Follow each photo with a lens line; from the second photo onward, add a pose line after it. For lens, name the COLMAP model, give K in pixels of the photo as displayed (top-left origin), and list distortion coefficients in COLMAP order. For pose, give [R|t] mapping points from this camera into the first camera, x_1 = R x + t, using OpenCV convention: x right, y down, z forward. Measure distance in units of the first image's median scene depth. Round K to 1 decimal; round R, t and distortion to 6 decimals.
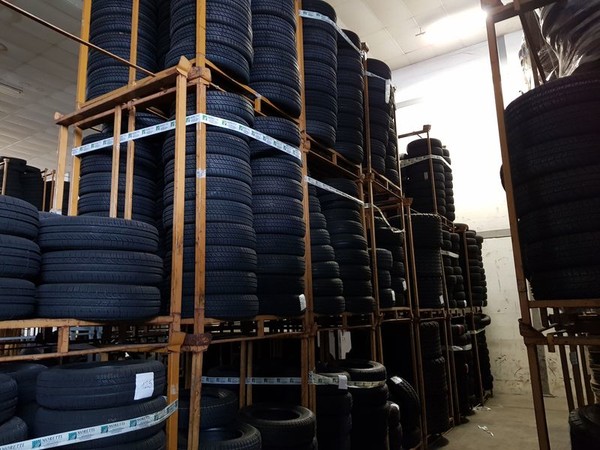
lens RADIAL K [[466.2, 0, 299.5], [0, 466.2, 214.4], [0, 0, 1]] dist [0.068003, -0.129289]
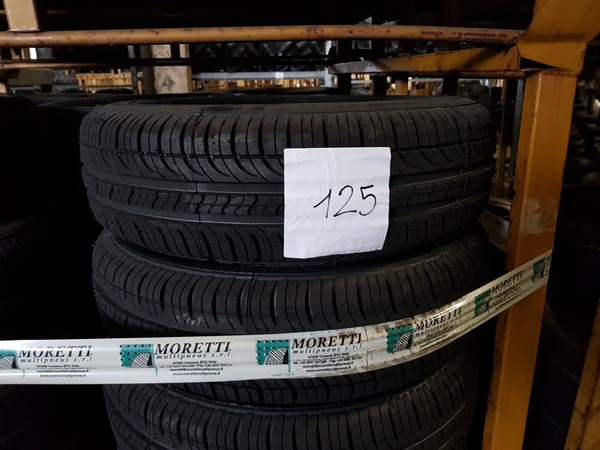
lens RADIAL K [[466.2, 0, 299.5], [0, 466.2, 214.4], [0, 0, 1]] dist [0.068003, -0.129289]
pose [[0.641071, 0.236686, -0.730074, -0.188128], [0.153606, 0.892443, 0.424205, 0.279850], [0.751953, -0.384090, 0.535763, 0.884484]]
